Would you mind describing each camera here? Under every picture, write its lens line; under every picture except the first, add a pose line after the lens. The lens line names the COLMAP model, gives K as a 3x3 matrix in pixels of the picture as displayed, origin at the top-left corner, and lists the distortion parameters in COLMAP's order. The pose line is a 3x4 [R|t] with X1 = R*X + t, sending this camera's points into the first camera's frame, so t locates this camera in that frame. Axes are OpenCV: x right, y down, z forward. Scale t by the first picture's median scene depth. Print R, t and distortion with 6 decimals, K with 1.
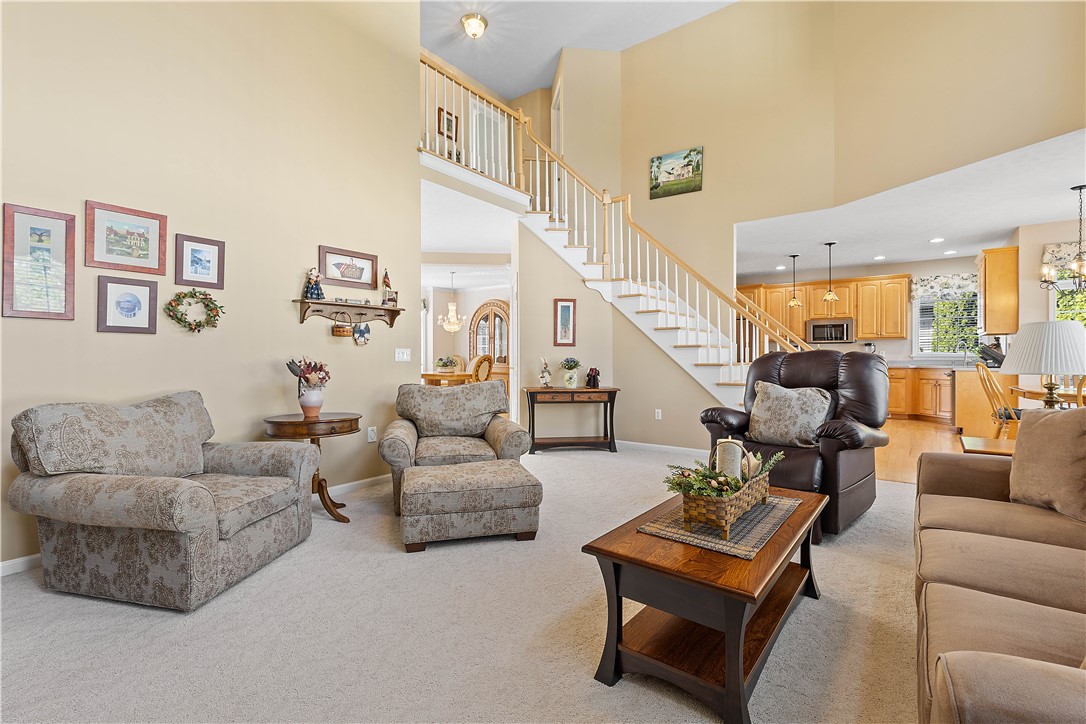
lens RADIAL K [[490.4, 0, 540.9], [0, 490.4, 350.1], [0, 0, 1]] dist [-0.002068, -0.000532]
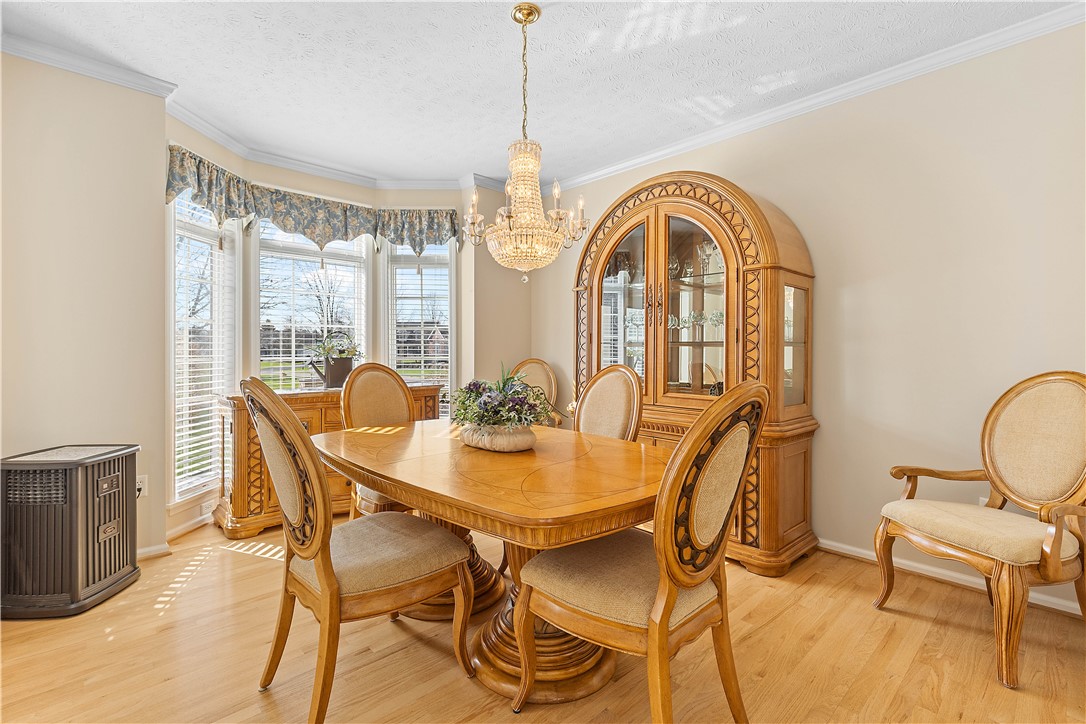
lens RADIAL K [[490.4, 0, 540.9], [0, 490.4, 350.1], [0, 0, 1]] dist [-0.002068, -0.000532]
pose [[0.988800, 0.003574, -0.149201, -0.138099], [-0.001625, 0.999912, 0.013177, -0.002261], [0.149235, -0.012787, 0.988719, 0.770649]]
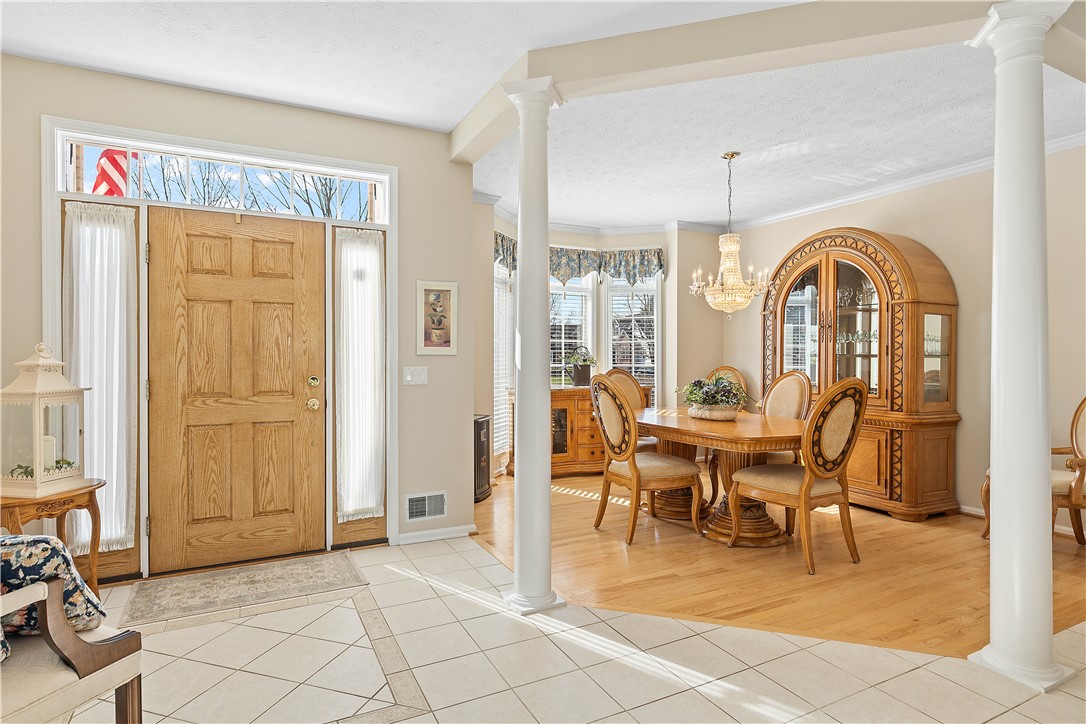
lens RADIAL K [[578.0, 0, 542.6], [0, 578.0, 357.4], [0, 0, 1]] dist [0.000962, 0.000822]
pose [[0.903516, 0.005055, -0.428525, -0.119215], [0.001588, 0.999884, 0.015142, -0.008974], [0.428552, -0.014361, 0.903403, 0.532977]]
